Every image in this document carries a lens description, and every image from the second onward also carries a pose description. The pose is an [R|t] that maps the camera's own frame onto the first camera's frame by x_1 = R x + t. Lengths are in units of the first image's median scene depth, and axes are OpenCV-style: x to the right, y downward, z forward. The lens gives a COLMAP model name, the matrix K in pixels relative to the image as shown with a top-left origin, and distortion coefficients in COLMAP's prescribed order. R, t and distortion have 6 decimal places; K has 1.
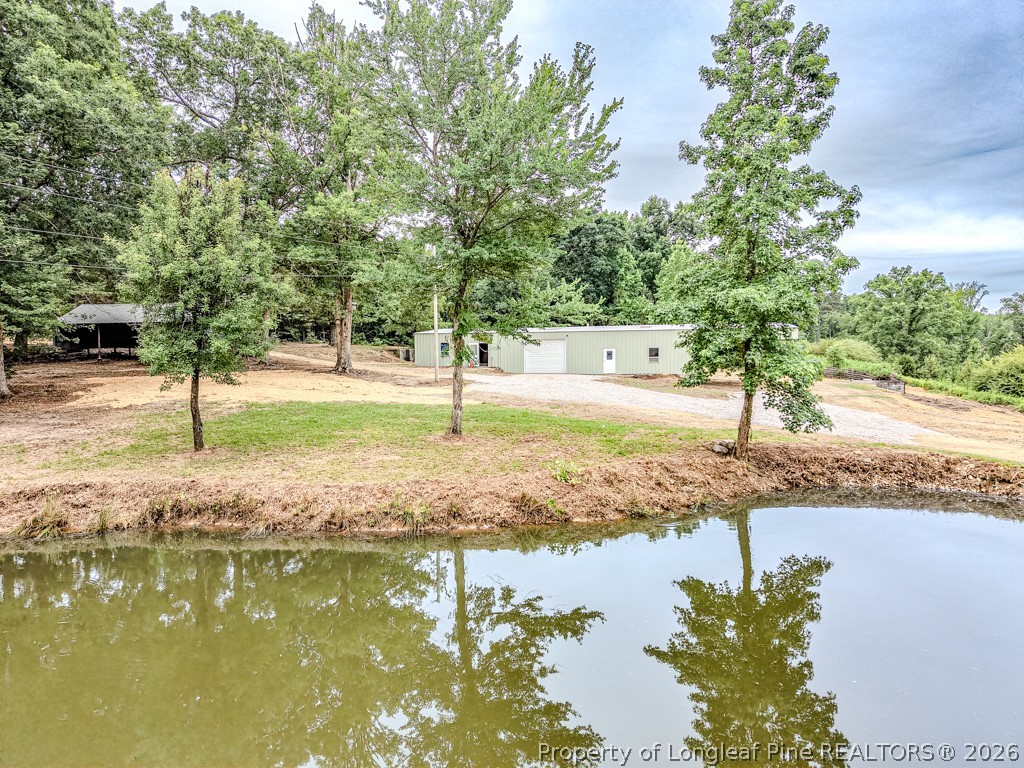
lens RADIAL K [[692.6, 0, 512.0], [0, 692.6, 384.0], [0, 0, 1]] dist [0.007646, 0.003357]
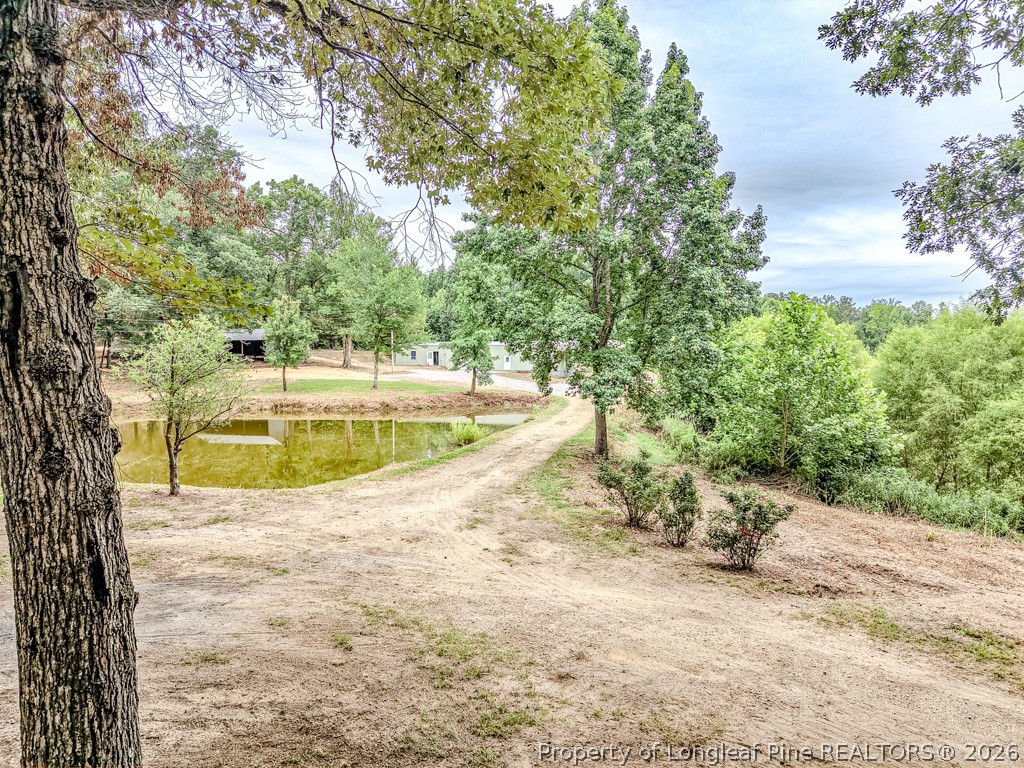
lens RADIAL K [[686.9, 0, 513.5], [0, 686.9, 388.0], [0, 0, 1]] dist [0.035851, -0.033093]
pose [[0.998687, 0.008196, -0.050569, 0.663865], [-0.008060, 0.999963, 0.002901, 0.065049], [0.050591, -0.002490, 0.998716, -1.870608]]
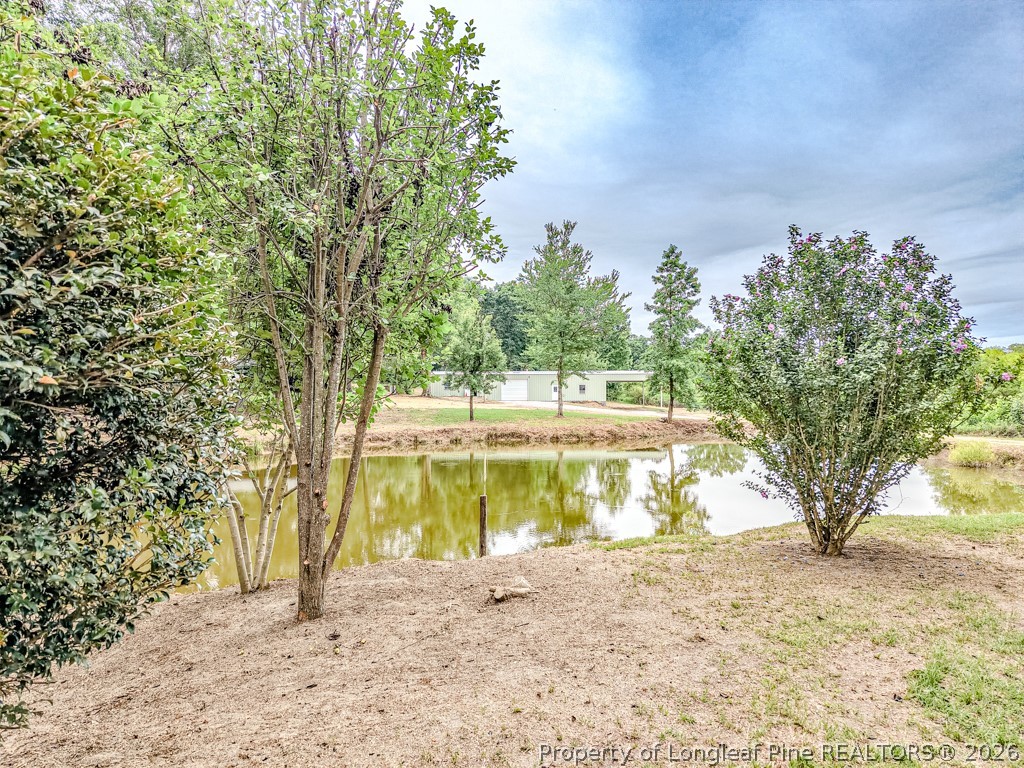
lens RADIAL K [[686.9, 0, 513.5], [0, 686.9, 388.0], [0, 0, 1]] dist [0.035851, -0.033093]
pose [[0.974297, 0.005296, 0.225205, -0.862772], [0.007176, 0.998487, -0.054525, 0.113971], [-0.225153, 0.054740, 0.972784, -1.461557]]
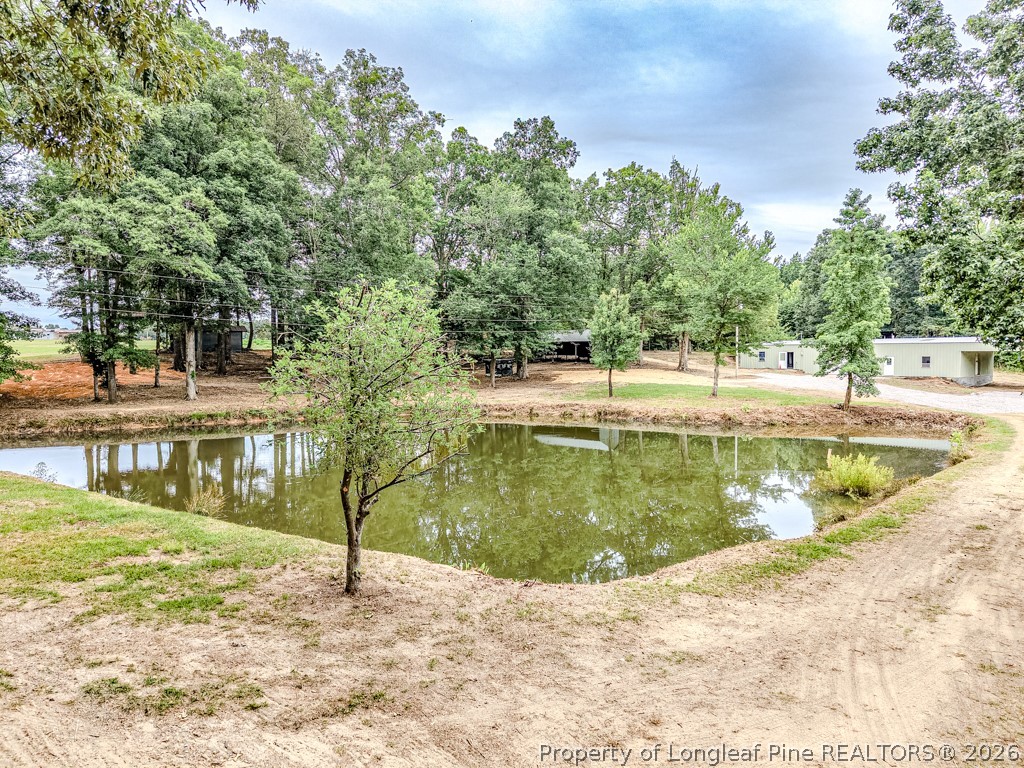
lens RADIAL K [[686.9, 0, 513.5], [0, 686.9, 388.0], [0, 0, 1]] dist [0.035851, -0.033093]
pose [[0.859794, 0.029626, -0.509781, 0.552691], [-0.029037, 0.999537, 0.009114, 0.048888], [0.509815, 0.006966, 0.860256, -1.415249]]
